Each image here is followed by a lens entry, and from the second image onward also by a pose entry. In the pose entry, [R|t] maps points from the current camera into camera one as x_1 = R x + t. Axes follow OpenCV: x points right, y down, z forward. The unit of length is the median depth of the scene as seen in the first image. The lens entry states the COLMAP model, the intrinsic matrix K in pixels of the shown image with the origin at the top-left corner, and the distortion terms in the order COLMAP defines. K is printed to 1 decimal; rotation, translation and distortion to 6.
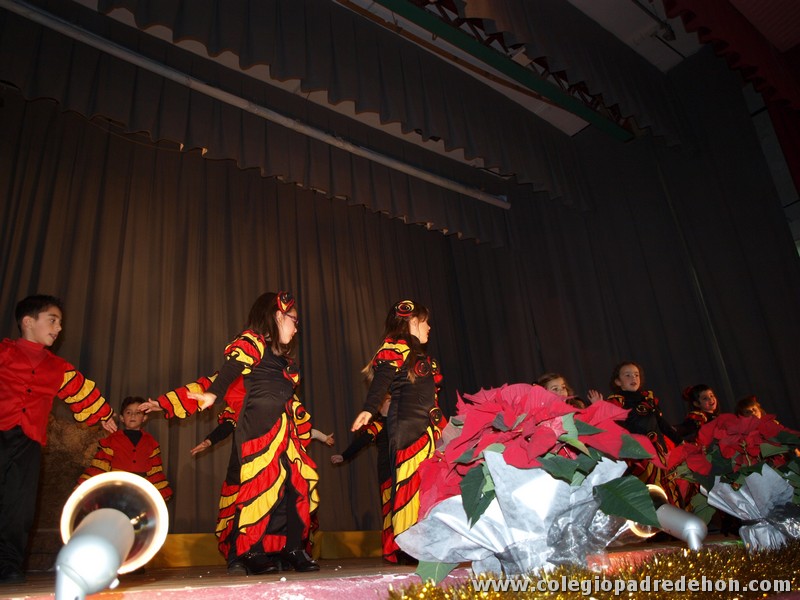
lens RADIAL K [[666.0, 0, 400.1], [0, 666.0, 306.7], [0, 0, 1]] dist [-0.047453, 0.001751]
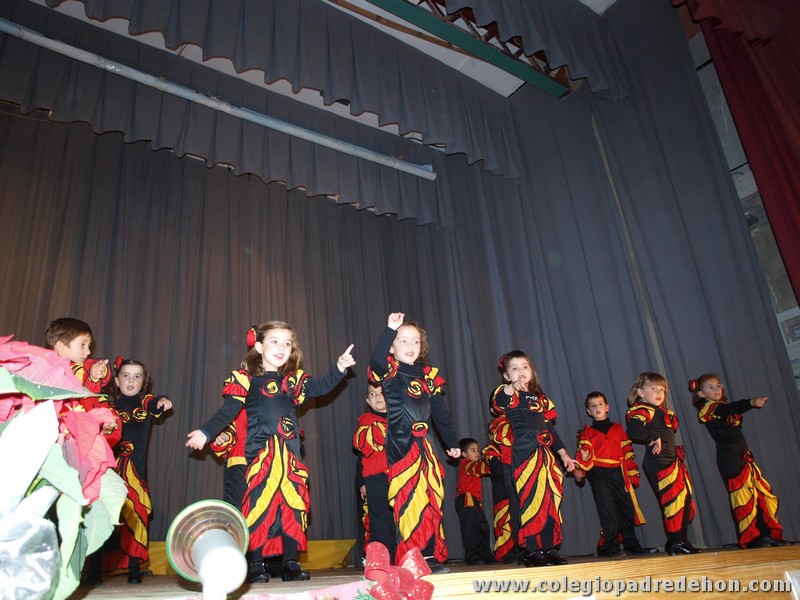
lens RADIAL K [[636.7, 0, 400.0], [0, 636.7, 300.0], [0, 0, 1]] dist [-0.050262, 0.000157]
pose [[0.996263, -0.015102, -0.085043, 0.188483], [0.012490, 0.999437, -0.031155, 0.040754], [0.085466, 0.029976, 0.995890, 0.151086]]
